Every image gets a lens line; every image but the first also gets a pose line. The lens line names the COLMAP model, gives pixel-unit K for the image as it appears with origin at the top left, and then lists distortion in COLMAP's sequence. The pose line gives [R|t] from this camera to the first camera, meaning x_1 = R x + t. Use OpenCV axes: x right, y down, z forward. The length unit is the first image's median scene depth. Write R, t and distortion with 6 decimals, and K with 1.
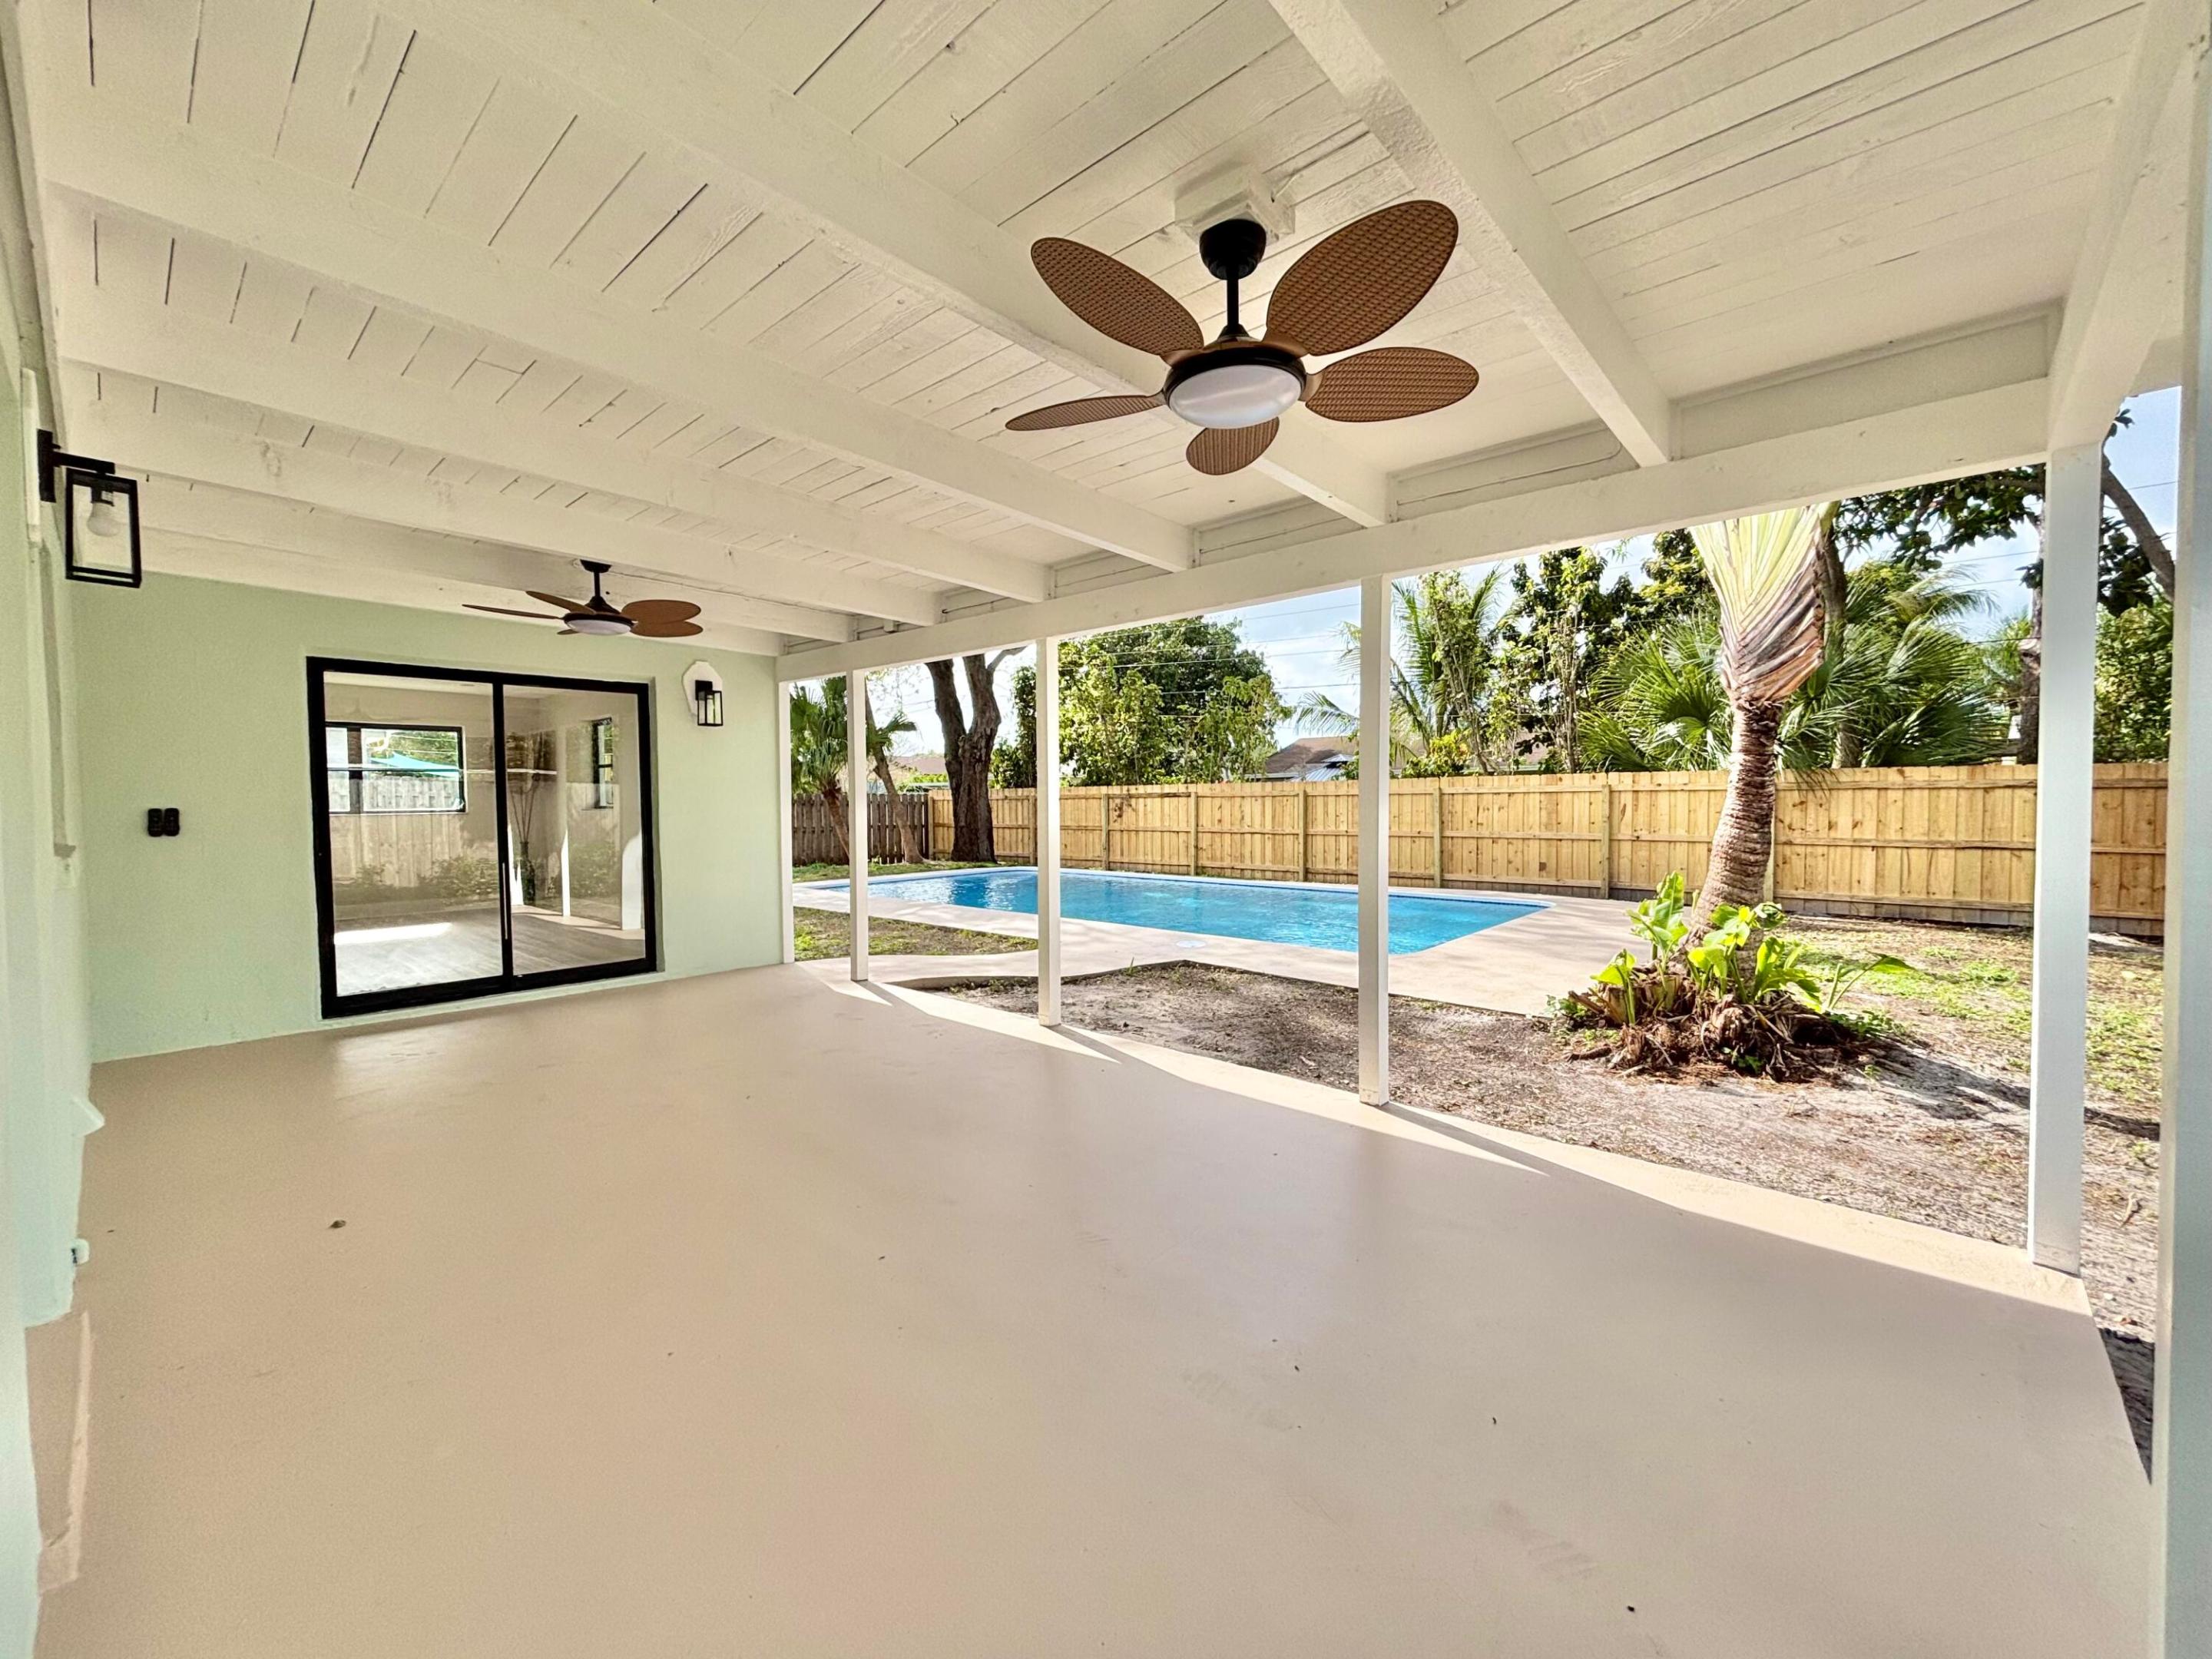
lens RADIAL K [[897.0, 0, 1108.0], [0, 897.0, 839.7], [0, 0, 1]] dist [0.000459, 0.001115]
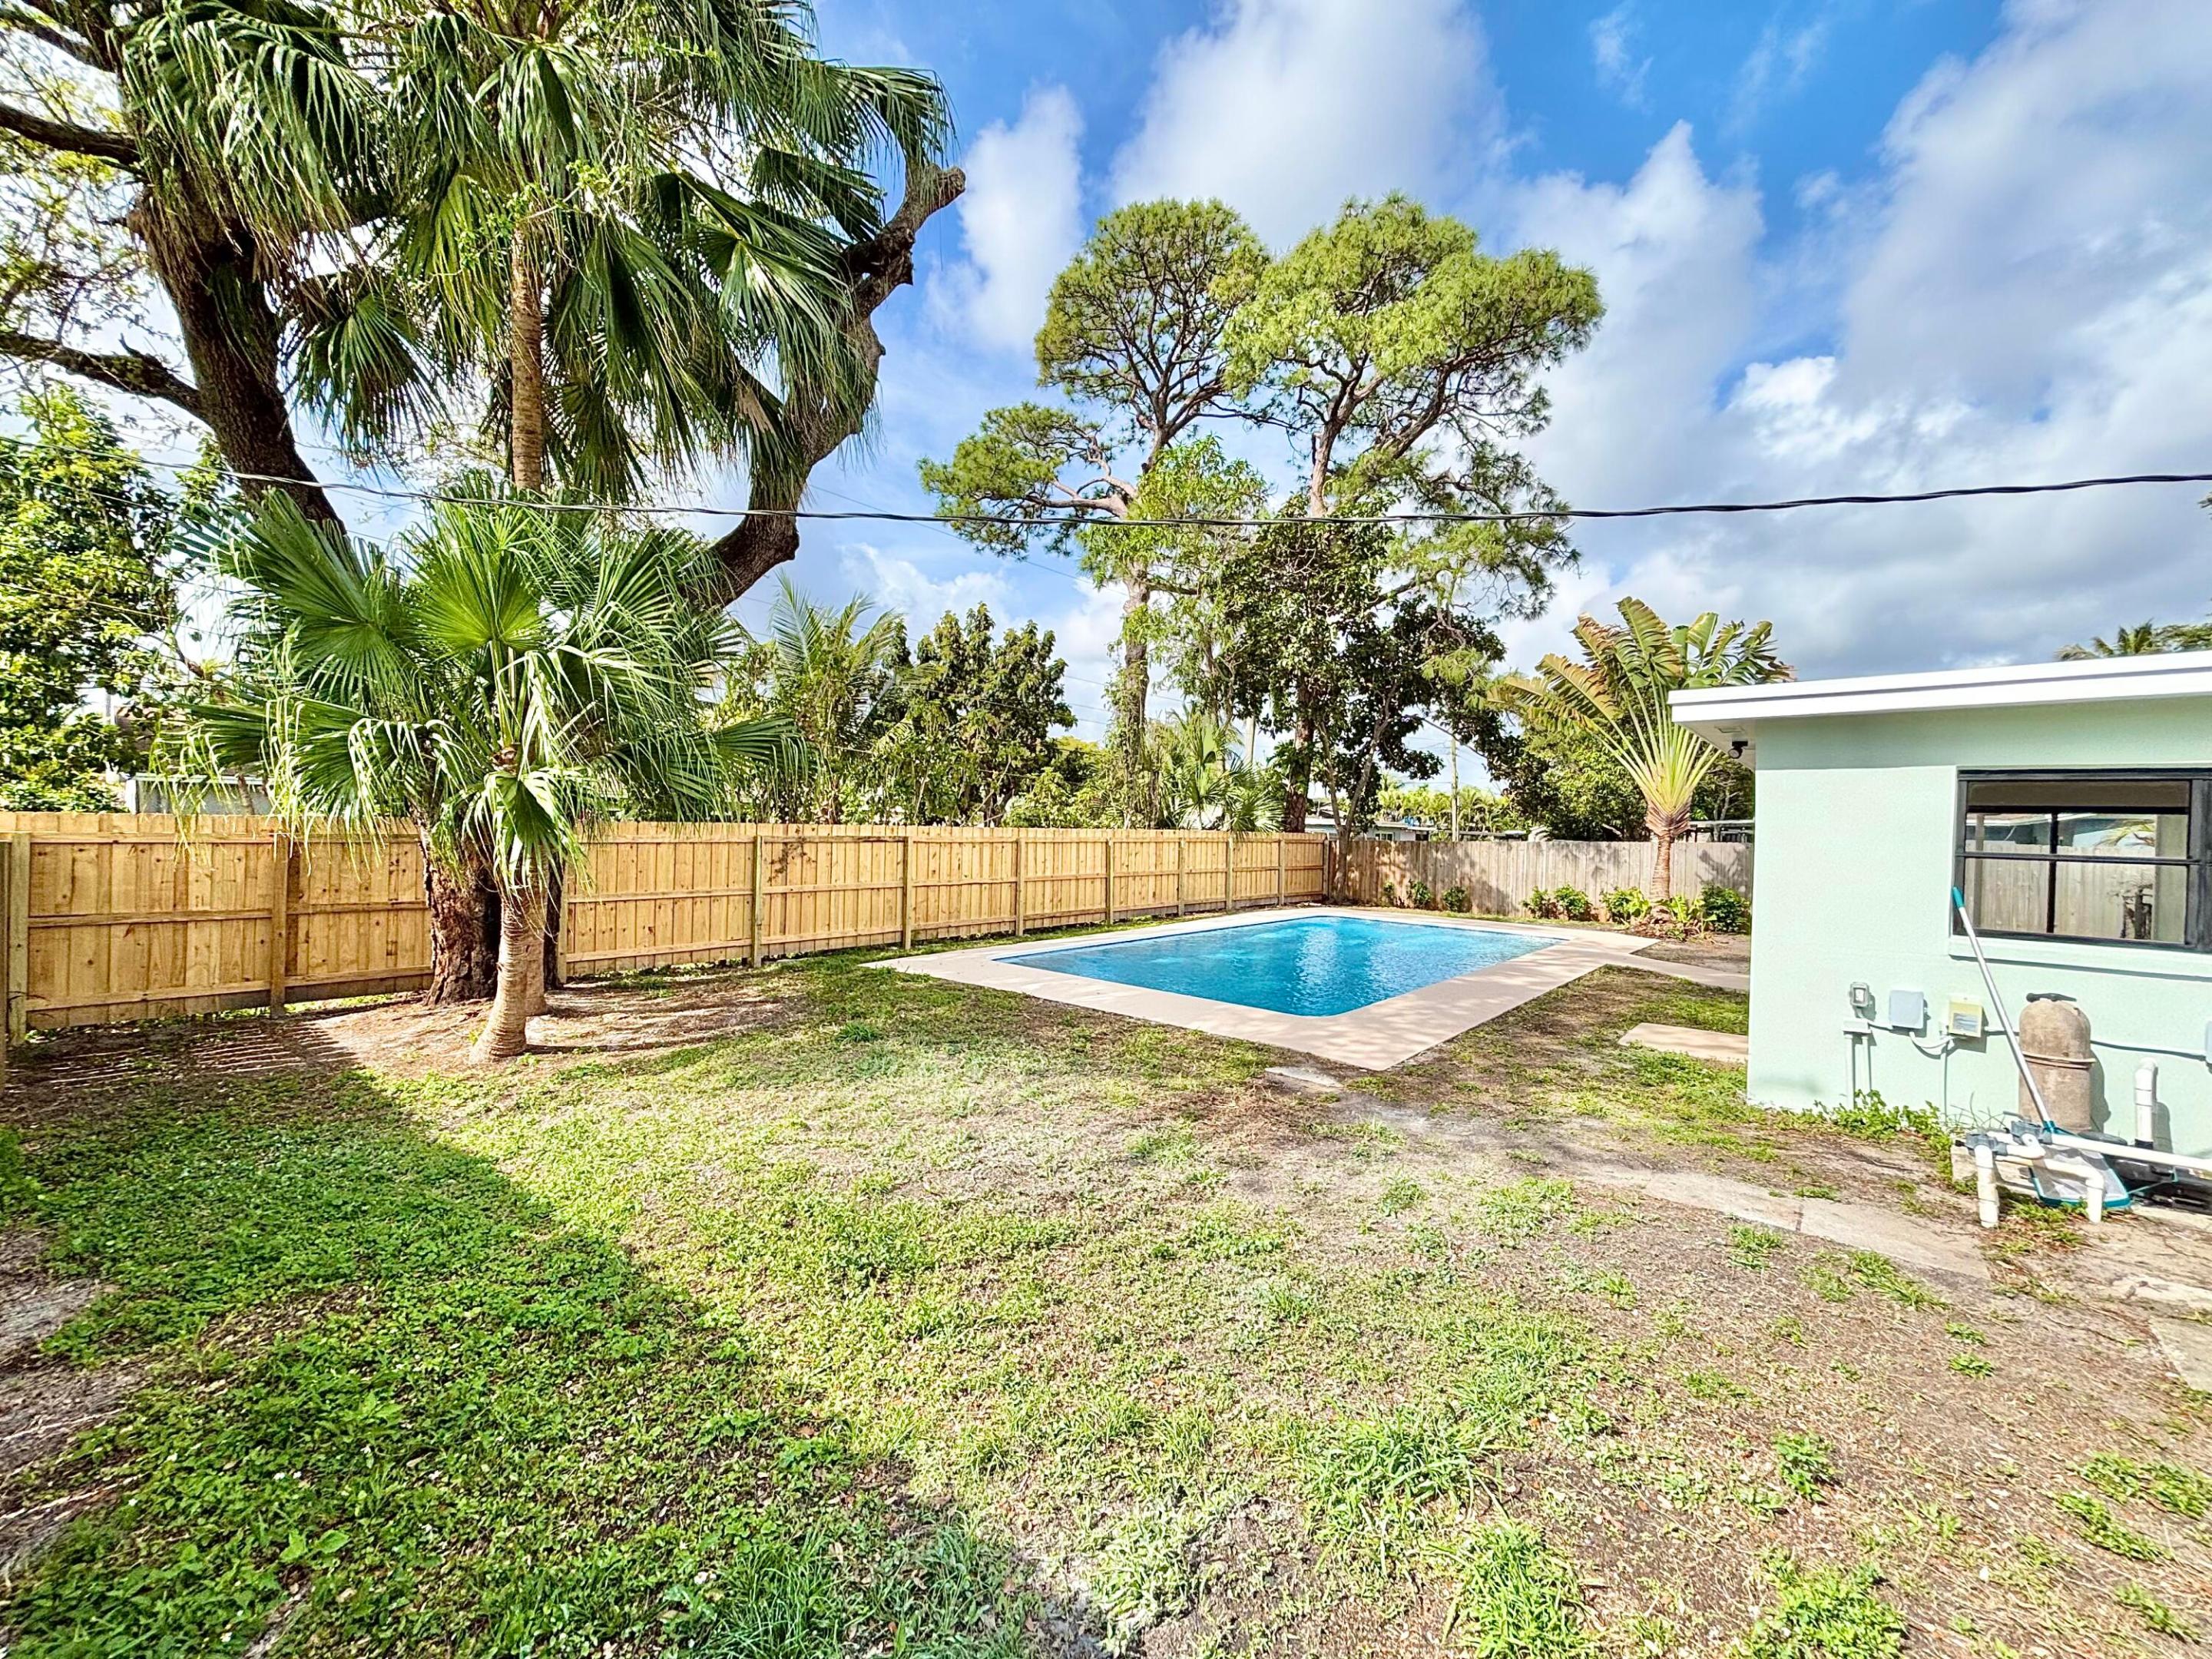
lens RADIAL K [[897.0, 0, 1110.7], [0, 897.0, 831.6], [0, 0, 1]] dist [0.000459, 0.001115]
pose [[-0.026758, 0.000174, 0.999642, -0.923697], [0.027565, 0.999620, 0.000564, -0.069732], [-0.999262, 0.027571, -0.026753, 1.116872]]
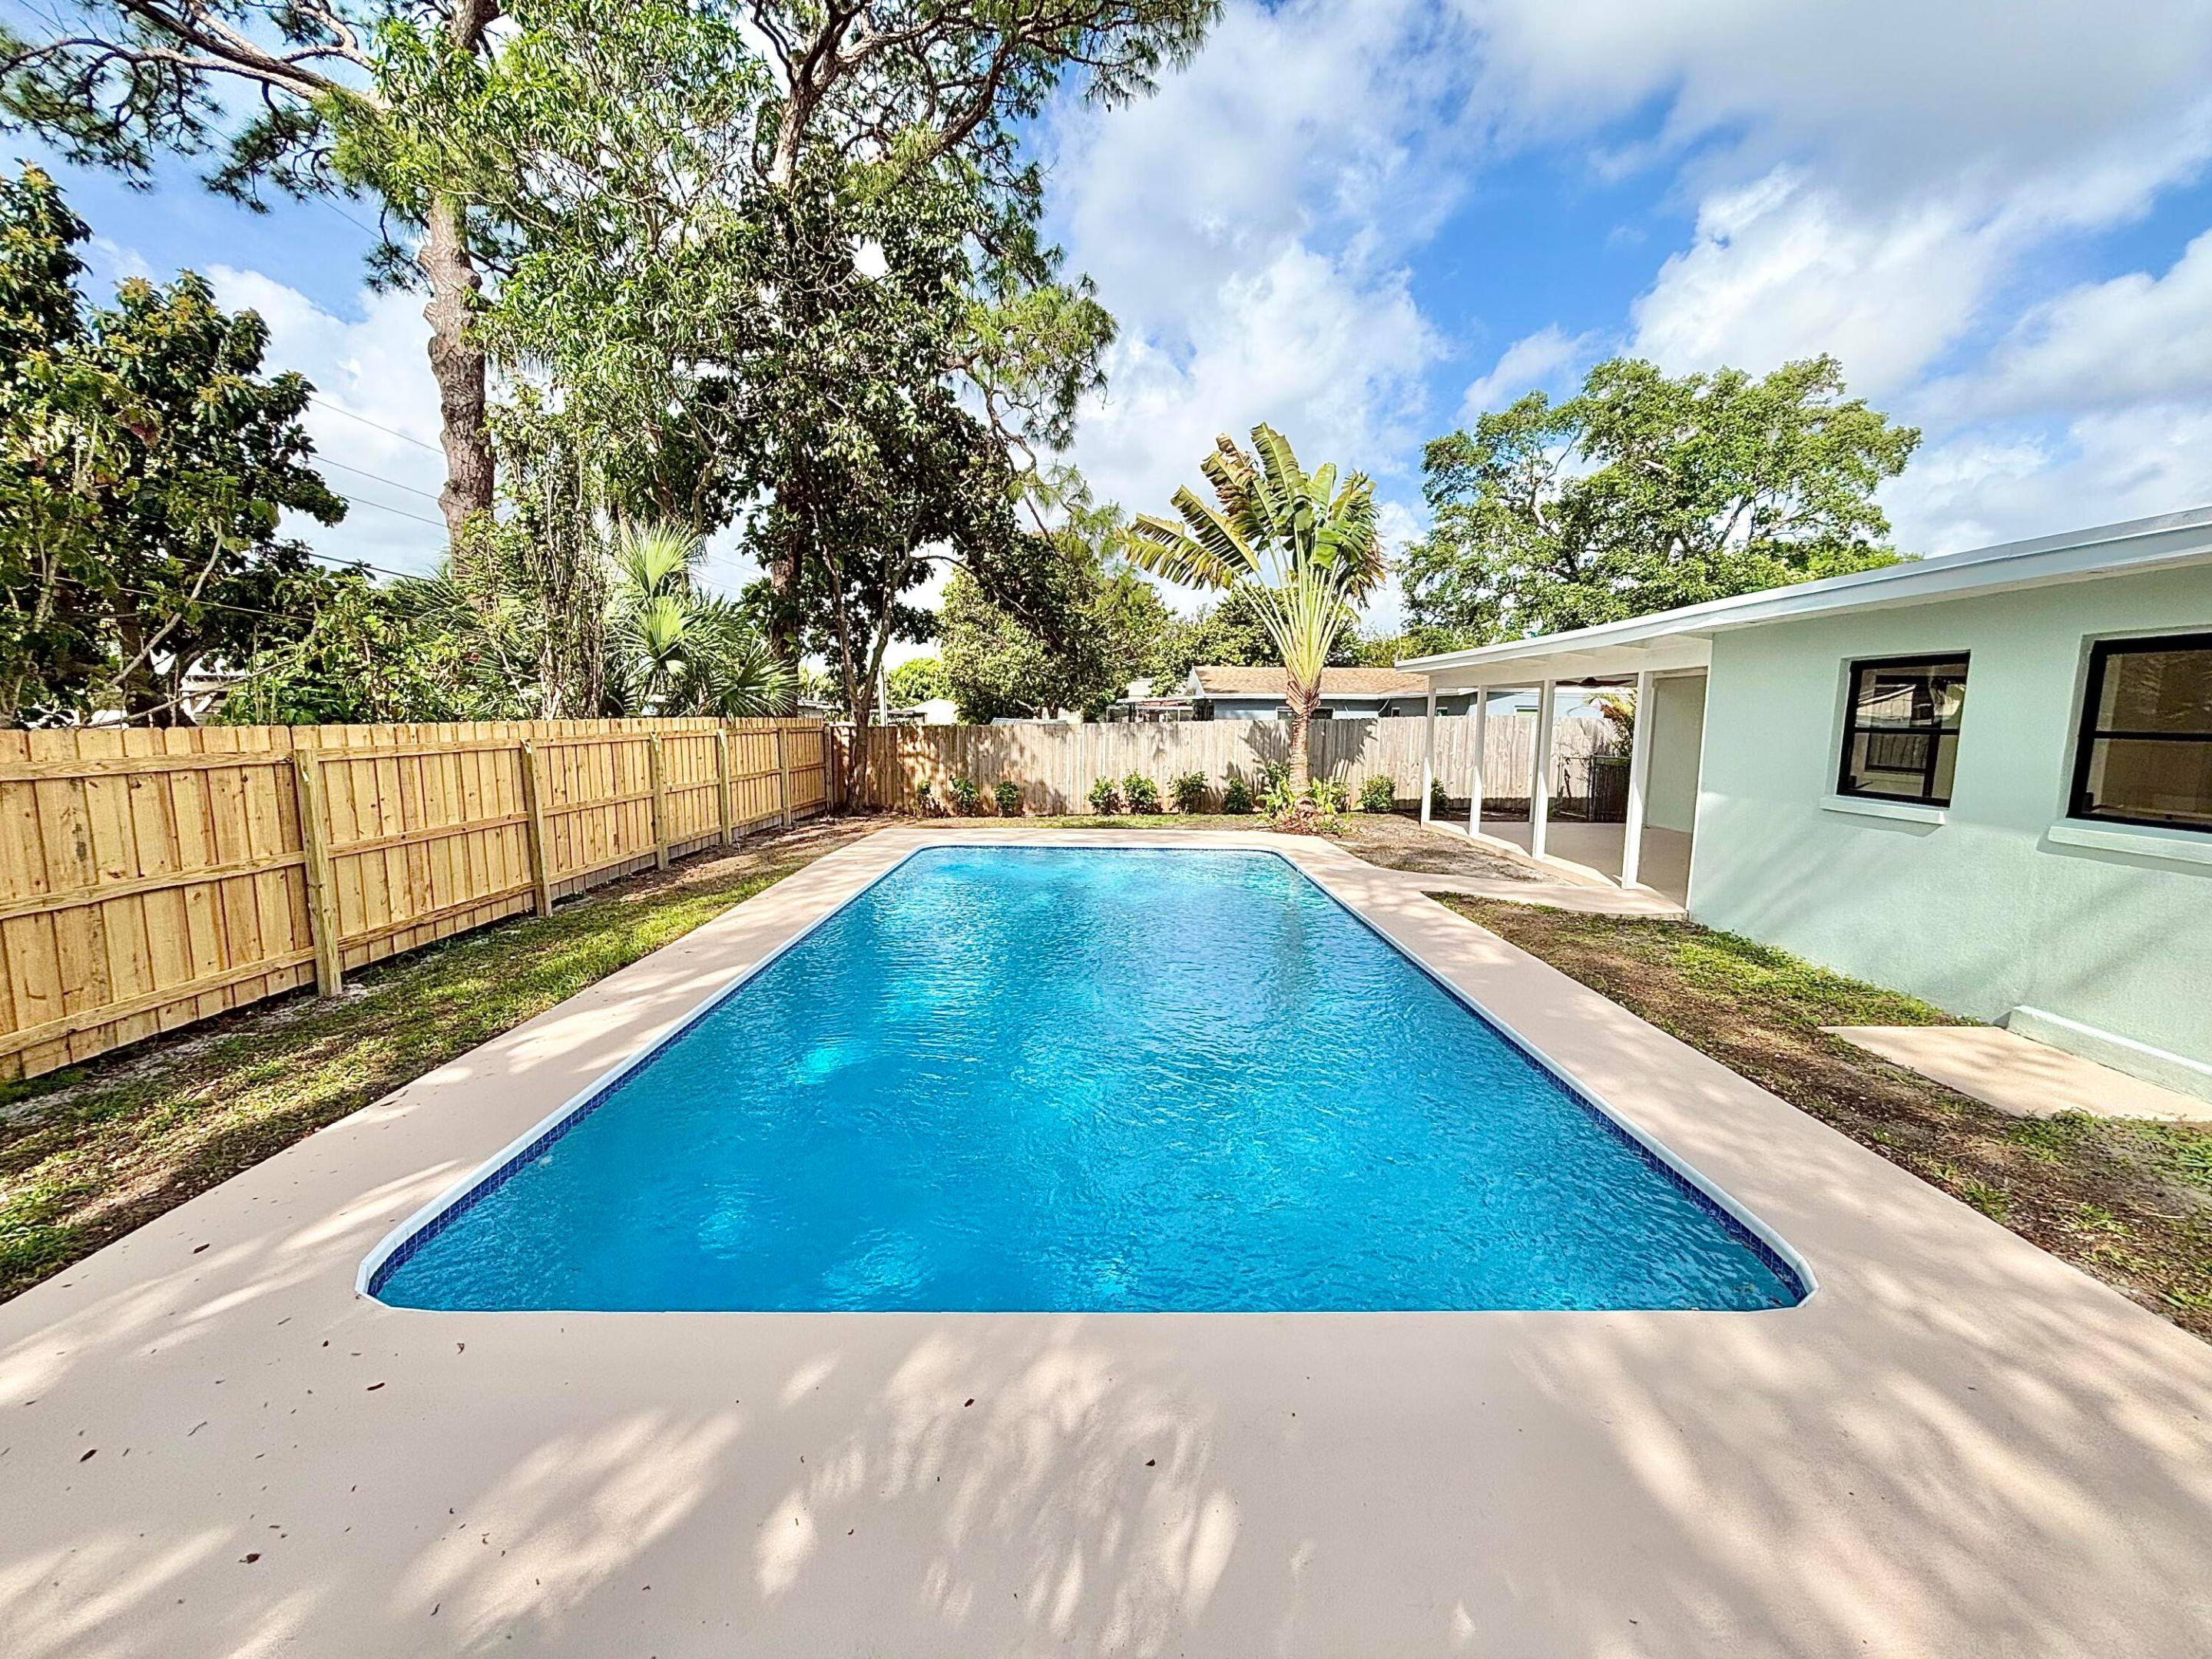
lens RADIAL K [[897.0, 0, 1113.9], [0, 897.0, 819.9], [0, 0, 1]] dist [0.000459, 0.001115]
pose [[-0.665698, -0.091828, 0.740550, -0.362517], [0.028452, 0.988554, 0.148157, -0.086692], [-0.745679, 0.119698, -0.655466, 1.193188]]
